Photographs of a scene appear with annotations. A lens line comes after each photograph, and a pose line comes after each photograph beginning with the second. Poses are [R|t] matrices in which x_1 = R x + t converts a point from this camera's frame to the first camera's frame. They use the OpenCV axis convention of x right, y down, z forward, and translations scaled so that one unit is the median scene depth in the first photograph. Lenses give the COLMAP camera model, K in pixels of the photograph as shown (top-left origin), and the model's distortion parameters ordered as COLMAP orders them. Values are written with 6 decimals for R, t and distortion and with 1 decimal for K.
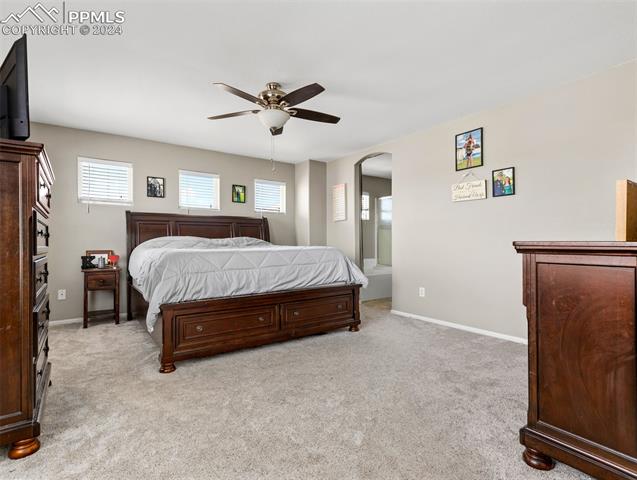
lens RADIAL K [[327.2, 0, 317.5], [0, 327.2, 241.4], [0, 0, 1]] dist [0.007125, 0.002900]
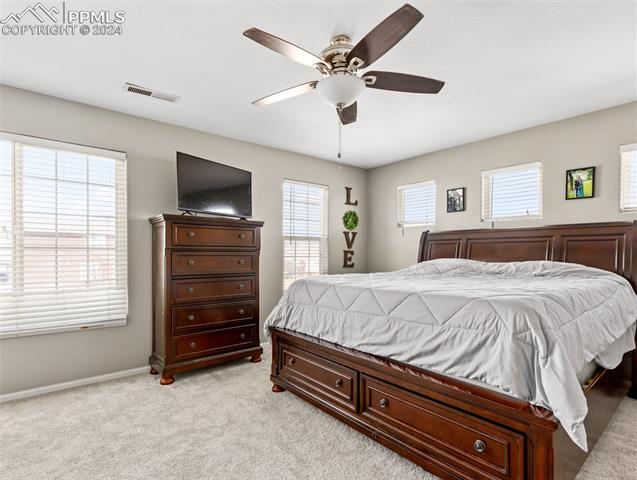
lens RADIAL K [[327.2, 0, 313.3], [0, 327.2, 253.7], [0, 0, 1]] dist [0.007125, 0.002900]
pose [[0.078228, 0.006244, -0.996916, 0.338127], [0.000165, 0.999980, 0.006276, -0.030778], [0.996935, -0.000655, 0.078226, 0.565878]]
